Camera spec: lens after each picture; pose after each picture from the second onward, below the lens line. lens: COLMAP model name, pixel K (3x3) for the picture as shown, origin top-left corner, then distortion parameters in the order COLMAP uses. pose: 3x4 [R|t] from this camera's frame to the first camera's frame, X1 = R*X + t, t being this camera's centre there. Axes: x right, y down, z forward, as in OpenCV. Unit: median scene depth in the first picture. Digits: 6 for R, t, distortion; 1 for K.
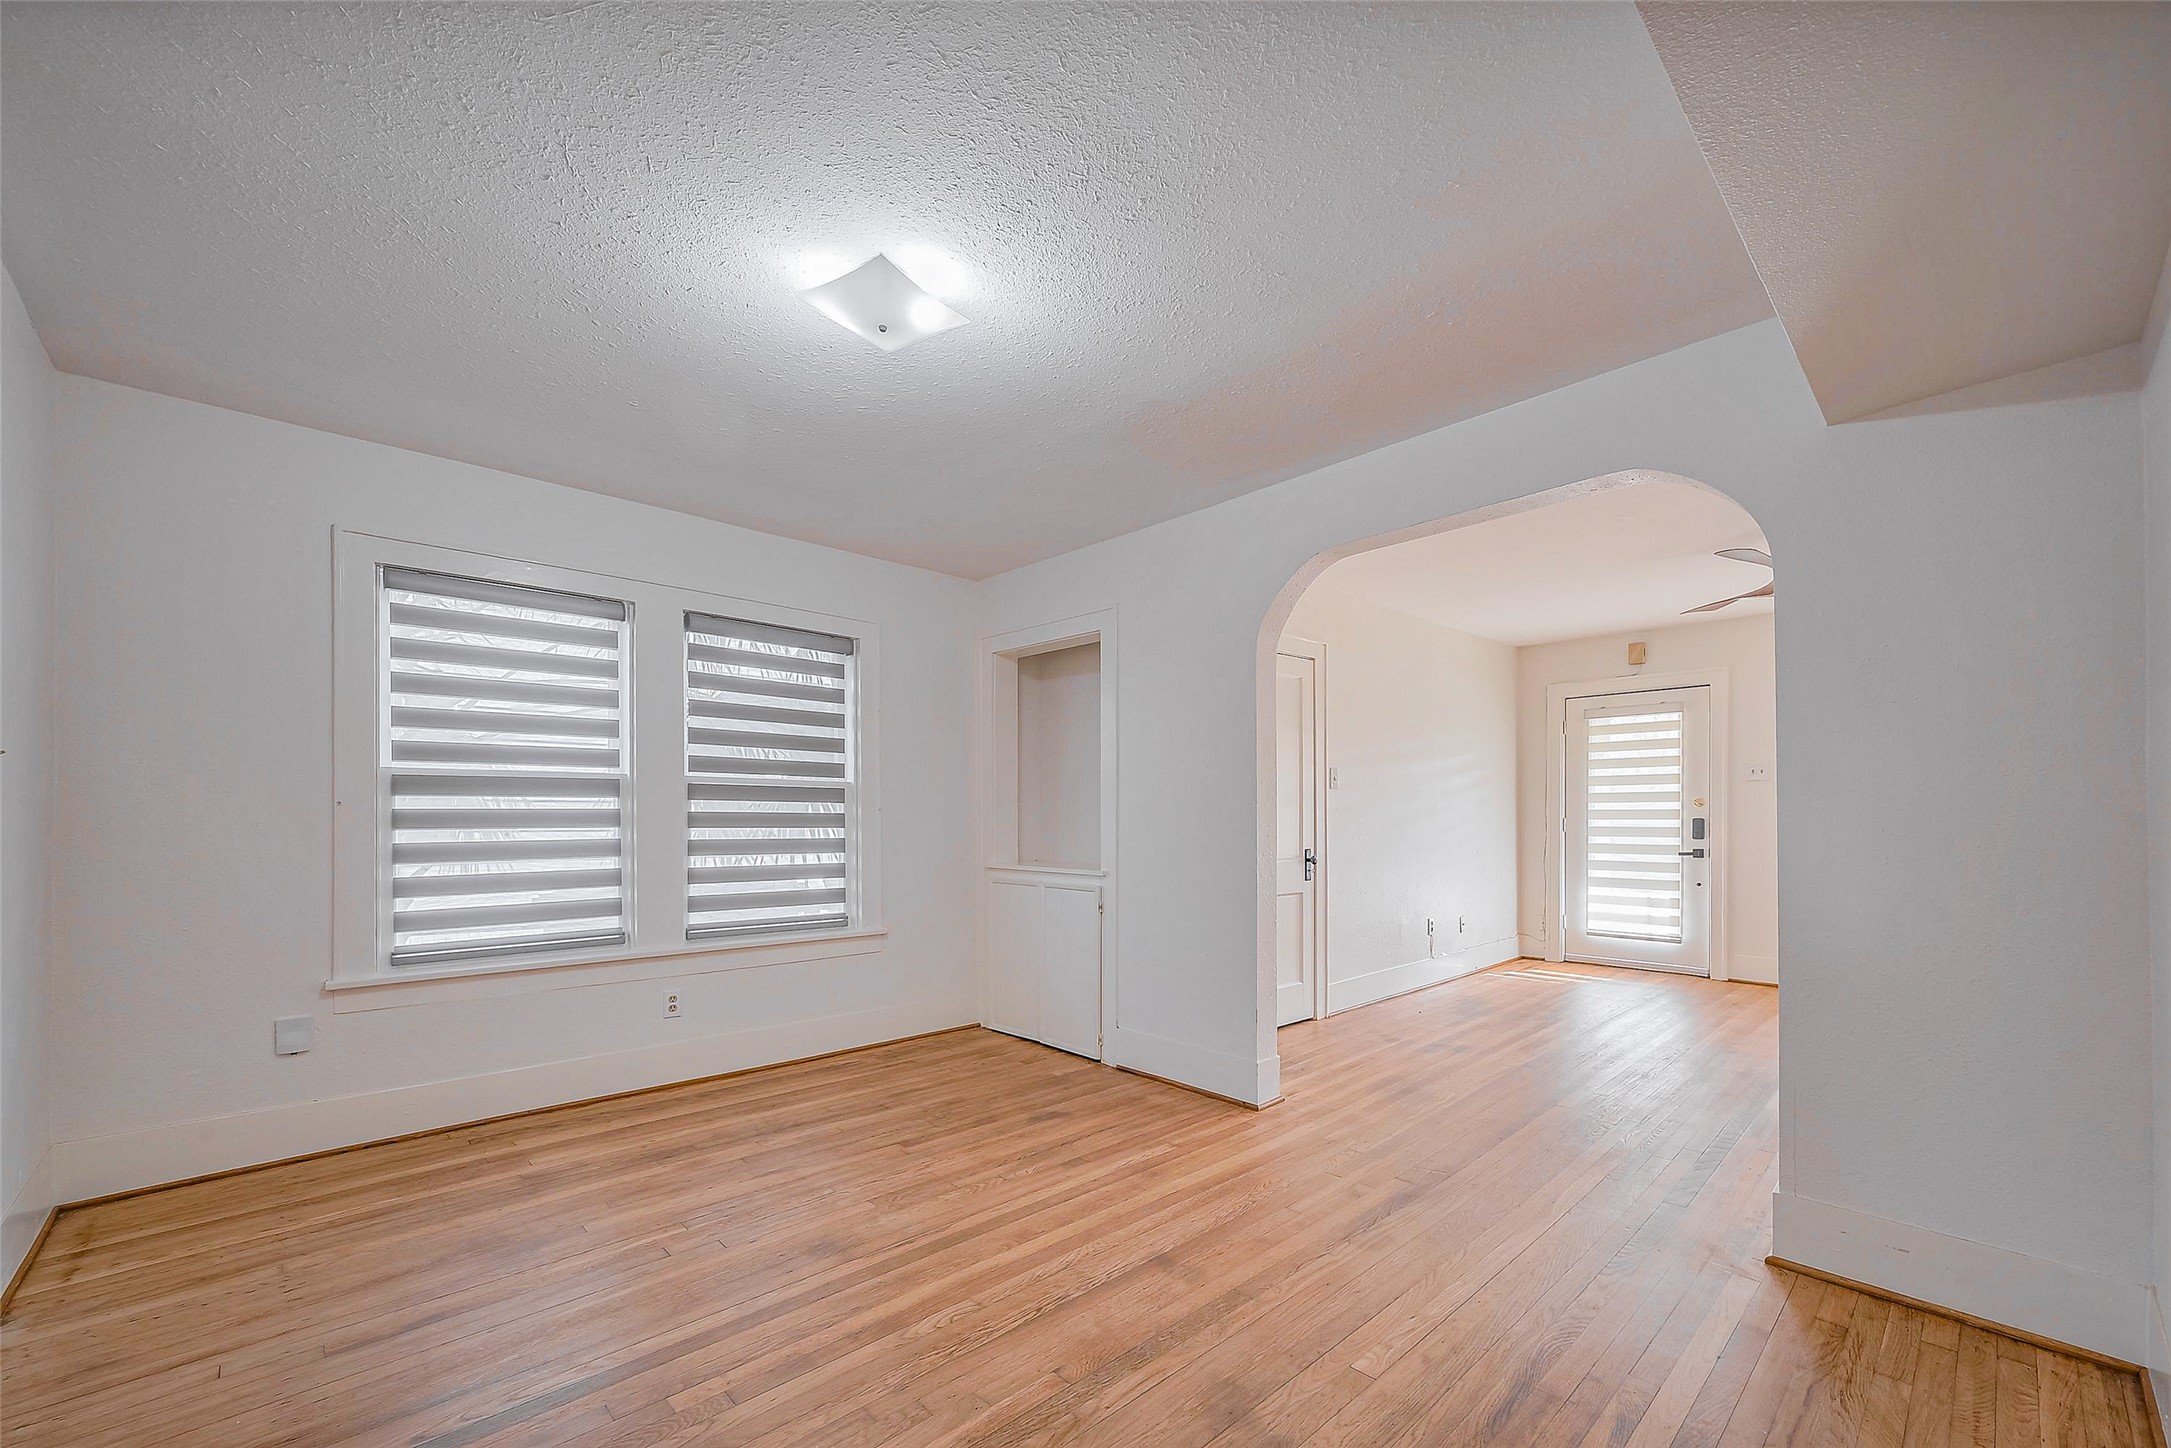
lens RADIAL K [[858.0, 0, 1081.6], [0, 858.0, 819.2], [0, 0, 1]] dist [0.000753, 0.000046]
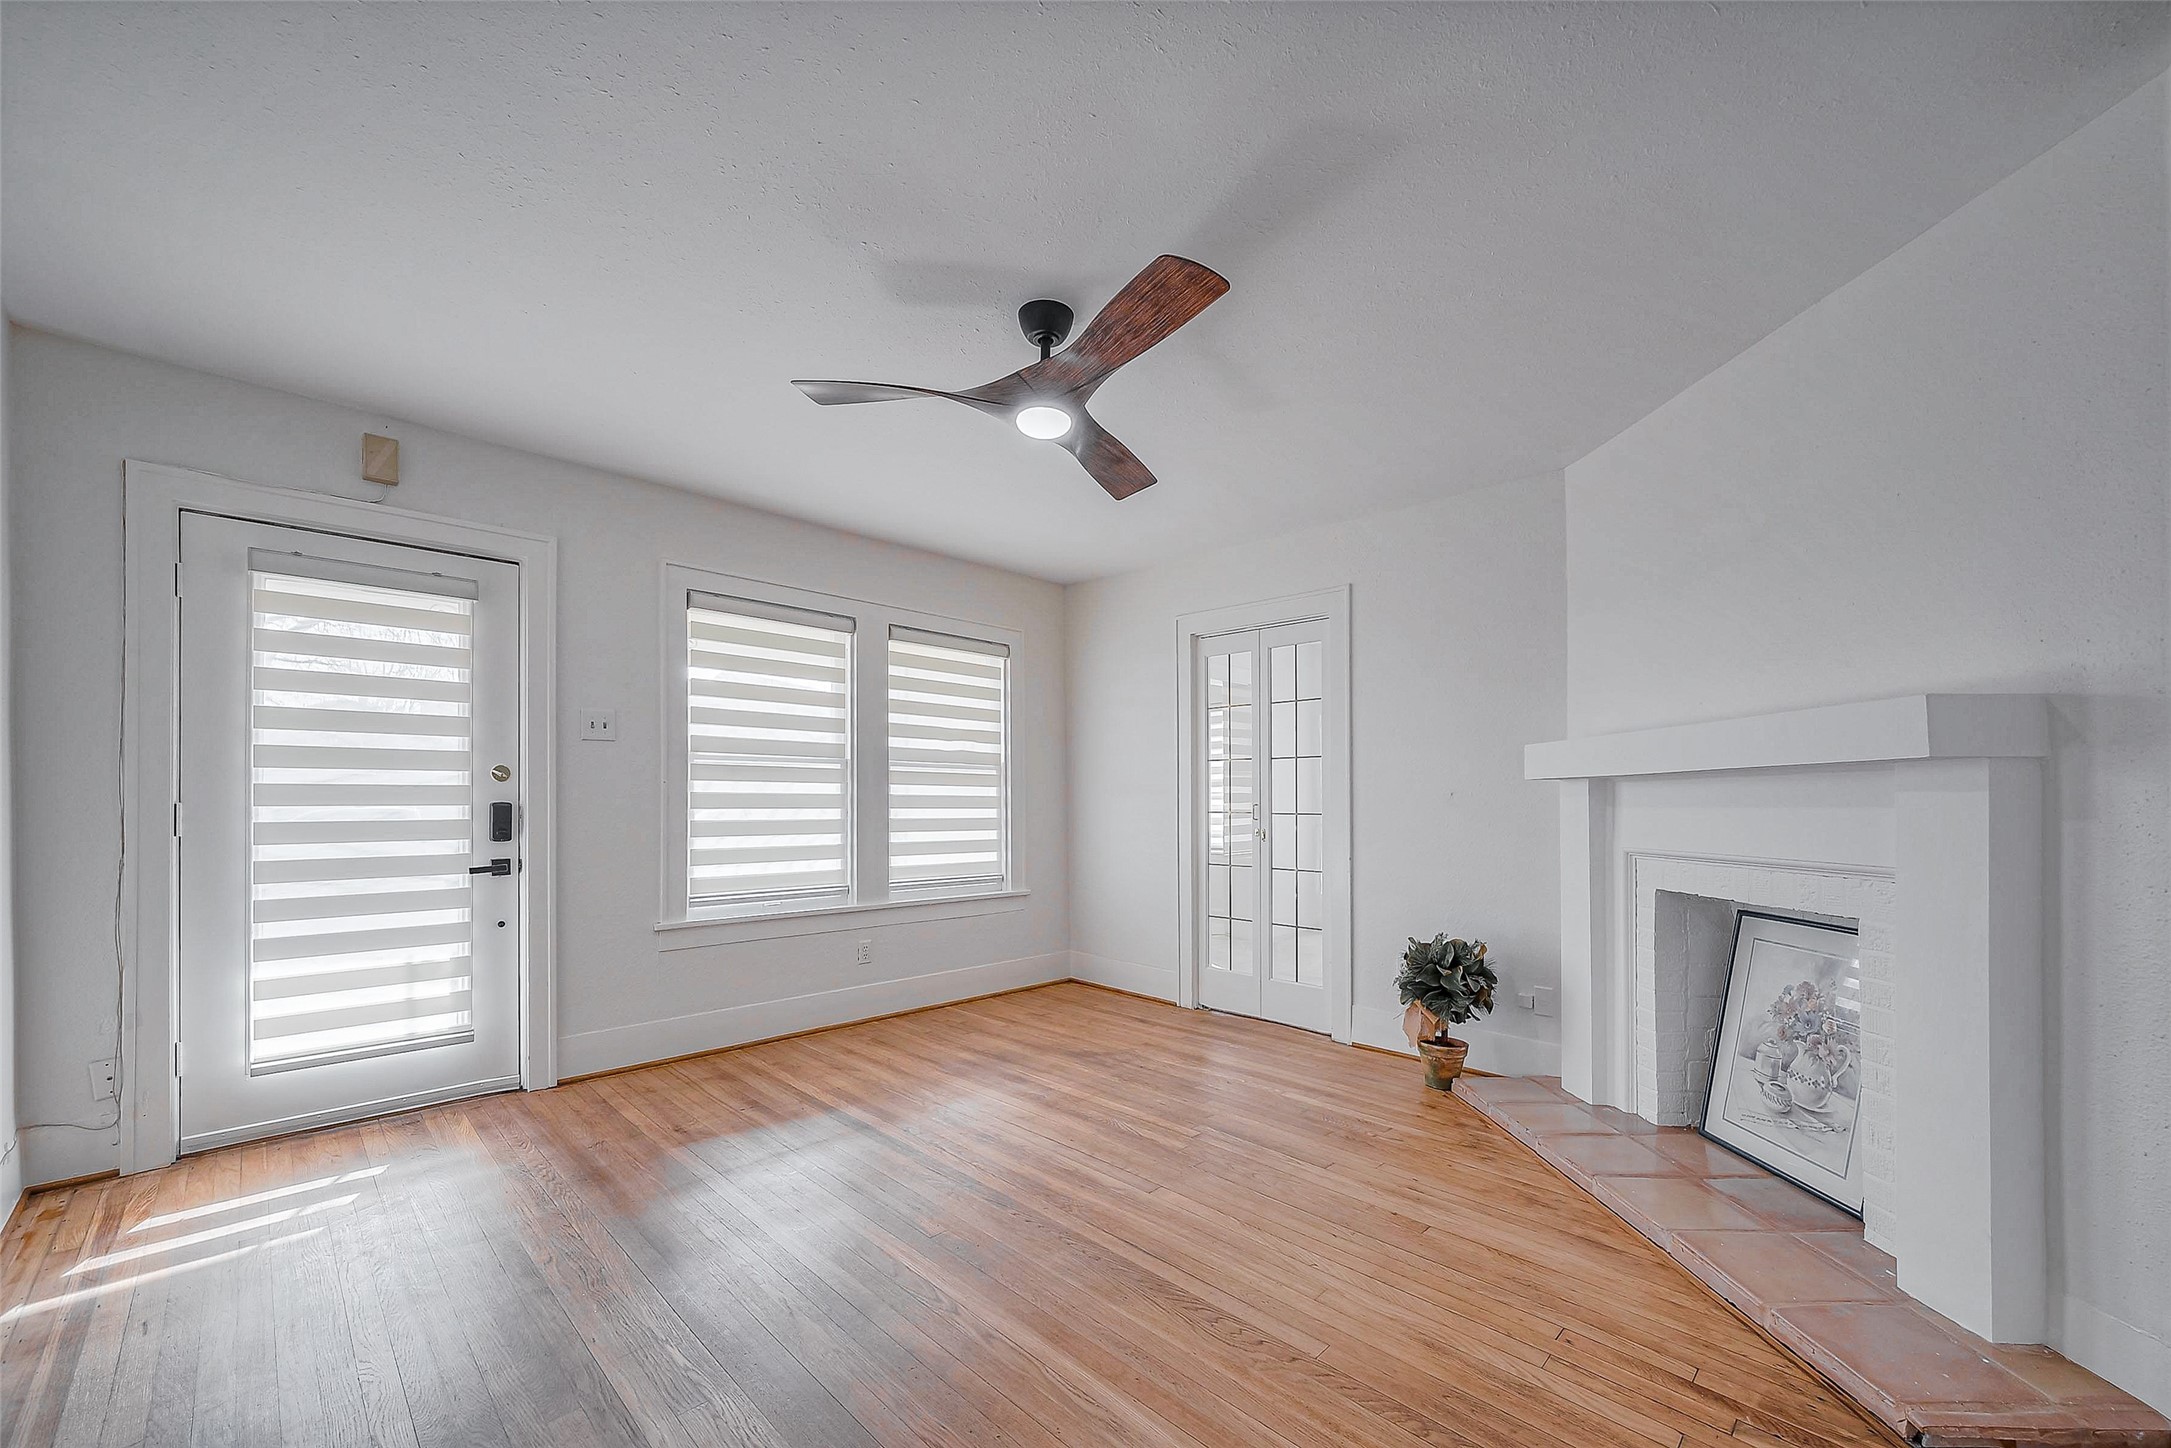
lens RADIAL K [[861.9, 0, 1086.4], [0, 861.9, 799.5], [0, 0, 1]] dist [-0.001724, -0.000299]
pose [[-0.036184, 0.002665, 0.999342, 0.211911], [0.002775, 0.999993, -0.002566, -0.000731], [-0.999341, 0.002680, -0.036191, 0.863304]]
